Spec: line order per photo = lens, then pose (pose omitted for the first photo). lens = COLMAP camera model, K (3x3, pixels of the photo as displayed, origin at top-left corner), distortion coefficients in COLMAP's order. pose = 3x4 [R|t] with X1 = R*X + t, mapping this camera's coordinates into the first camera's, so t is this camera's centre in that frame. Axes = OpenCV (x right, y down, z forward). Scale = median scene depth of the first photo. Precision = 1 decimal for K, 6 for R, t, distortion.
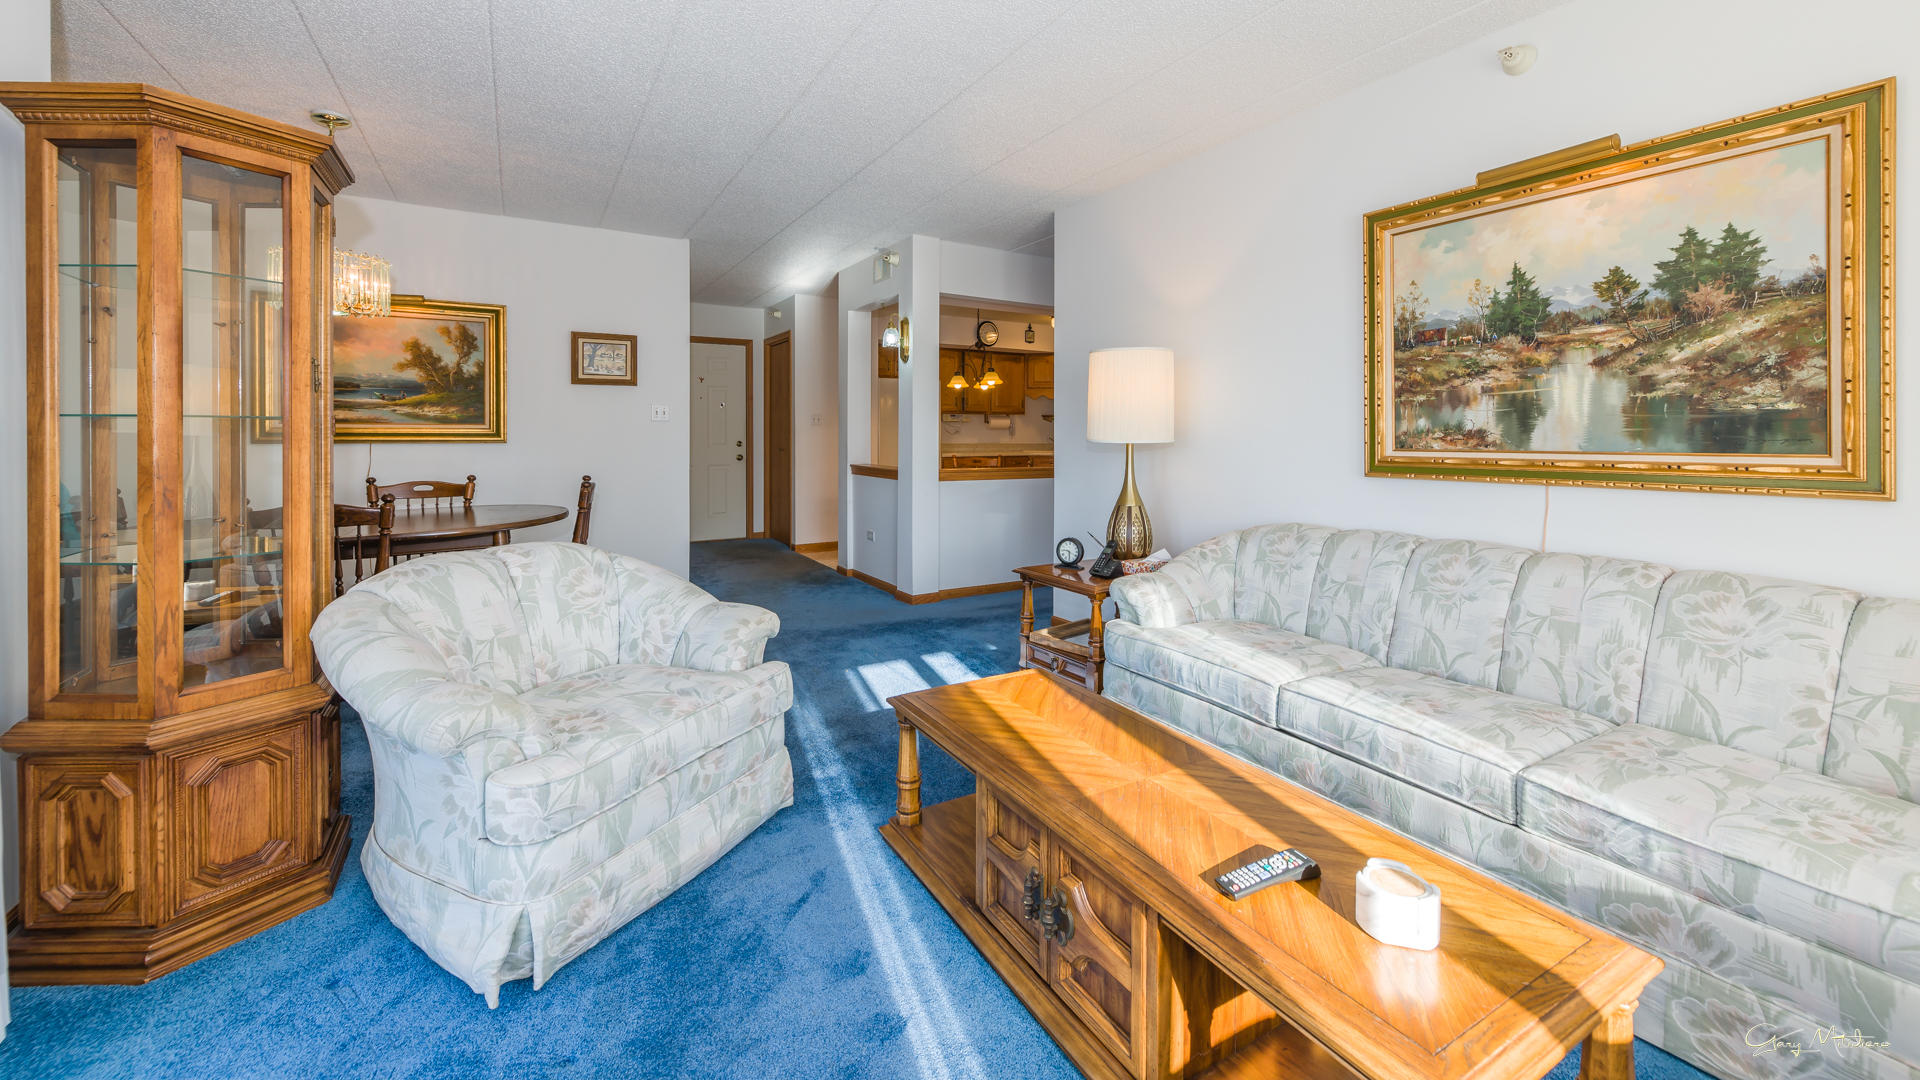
lens RADIAL K [[770.4, 0, 960.2], [0, 770.4, 442.9], [0, 0, 1]] dist [0.002684, -0.001696]
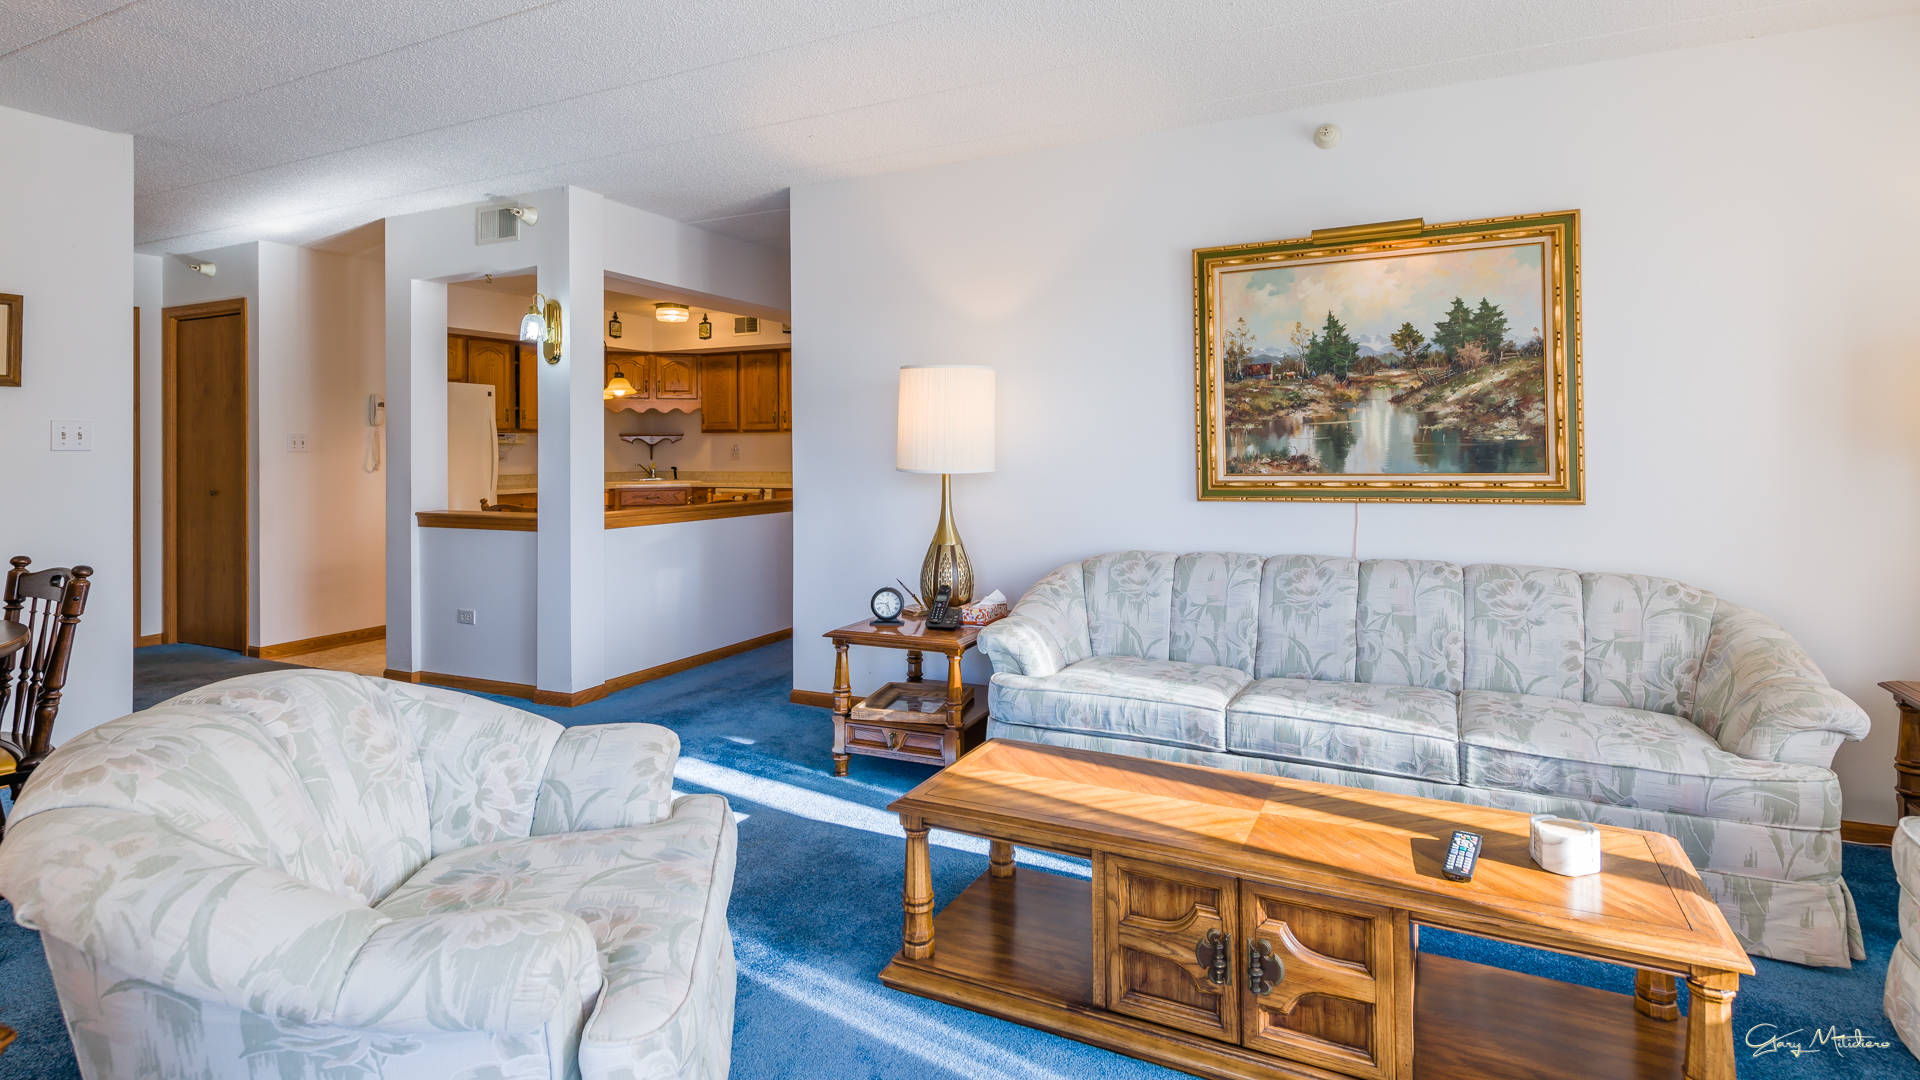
lens RADIAL K [[978.7, 0, 940.9], [0, 978.7, 442.5], [0, 0, 1]] dist [0.011554, -0.002697]
pose [[0.825390, -0.006461, 0.564527, -0.591936], [0.018384, 0.999712, -0.015437, -0.024788], [-0.564264, 0.023120, 0.825271, 0.121665]]
